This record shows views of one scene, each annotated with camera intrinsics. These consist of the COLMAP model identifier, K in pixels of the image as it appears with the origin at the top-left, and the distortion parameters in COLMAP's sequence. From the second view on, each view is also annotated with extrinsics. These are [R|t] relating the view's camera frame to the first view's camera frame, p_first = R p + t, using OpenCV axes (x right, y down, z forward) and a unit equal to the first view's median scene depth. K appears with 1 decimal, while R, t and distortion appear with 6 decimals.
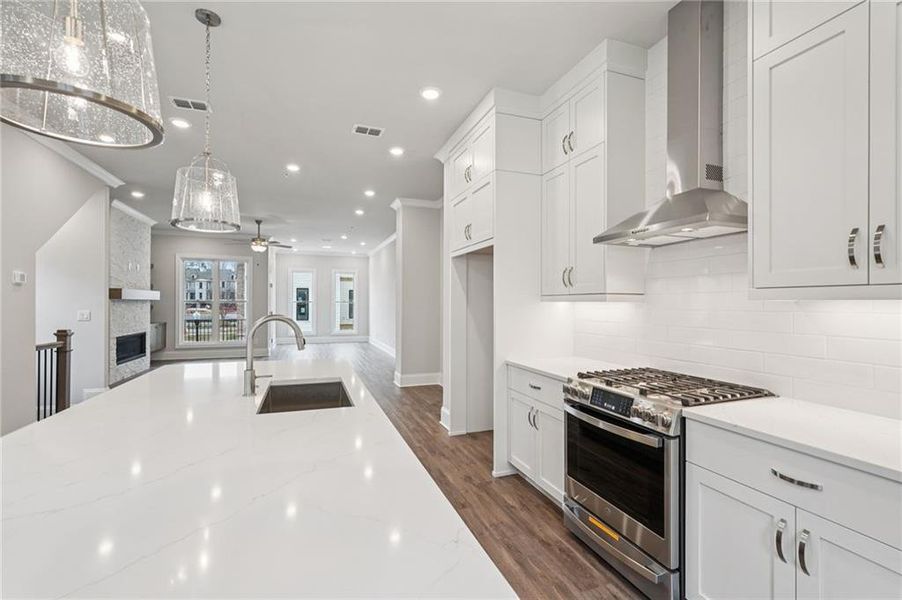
lens RADIAL K [[397.8, 0, 455.2], [0, 397.8, 300.8], [0, 0, 1]] dist [-0.002095, -0.001496]
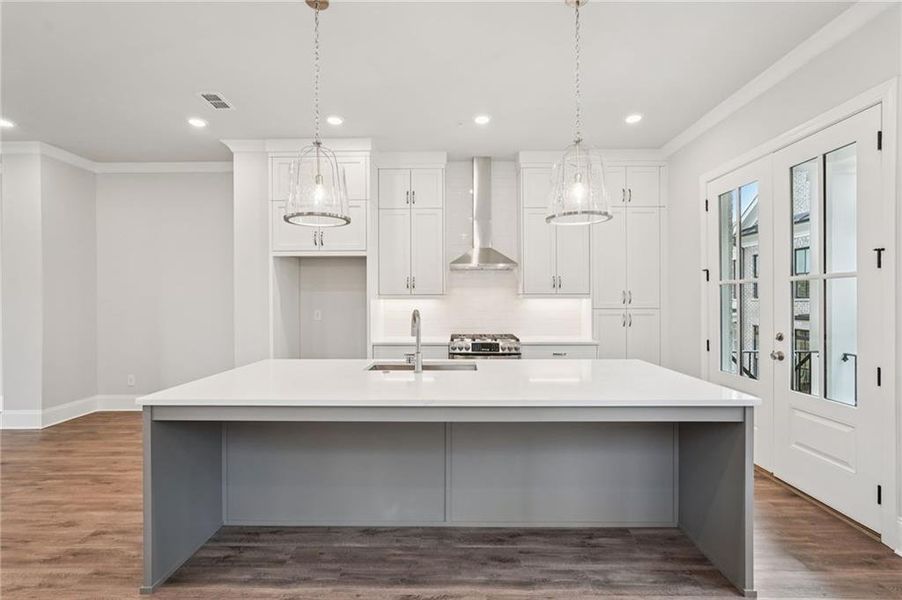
lens RADIAL K [[397.8, 0, 454.3], [0, 397.8, 301.0], [0, 0, 1]] dist [-0.002095, -0.001496]
pose [[0.364187, -0.003084, 0.931321, -0.396403], [-0.001478, 0.999991, 0.003889, 0.000771], [-0.931325, -0.002793, 0.364179, 0.097373]]
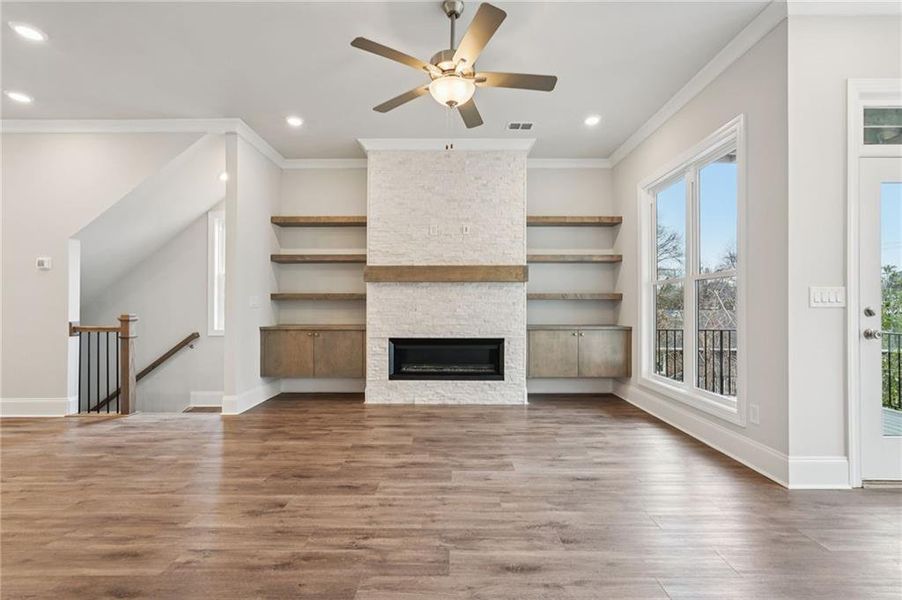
lens RADIAL K [[397.8, 0, 451.7], [0, 397.8, 305.4], [0, 0, 1]] dist [-0.002095, -0.001496]
pose [[-0.358930, -0.009524, -0.933316, -0.211330], [0.005662, 0.999907, -0.012381, 0.036217], [0.933347, -0.009729, -0.358843, 1.099766]]
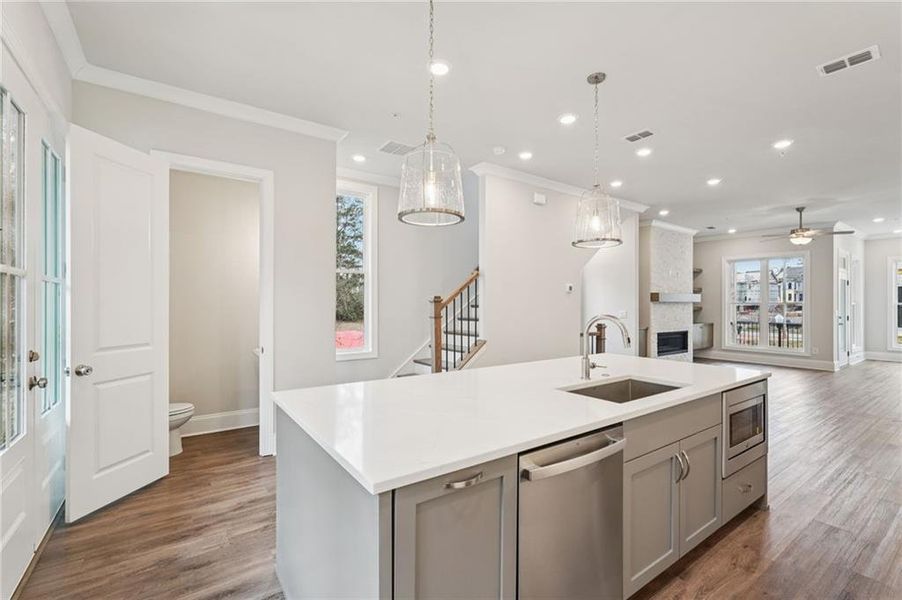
lens RADIAL K [[397.8, 0, 450.2], [0, 397.8, 297.1], [0, 0, 1]] dist [-0.002095, -0.001496]
pose [[0.253213, -0.016939, -0.967262, 0.132175], [0.002300, 0.999854, -0.016907, 0.000890], [0.967408, 0.002057, 0.253216, 0.065142]]
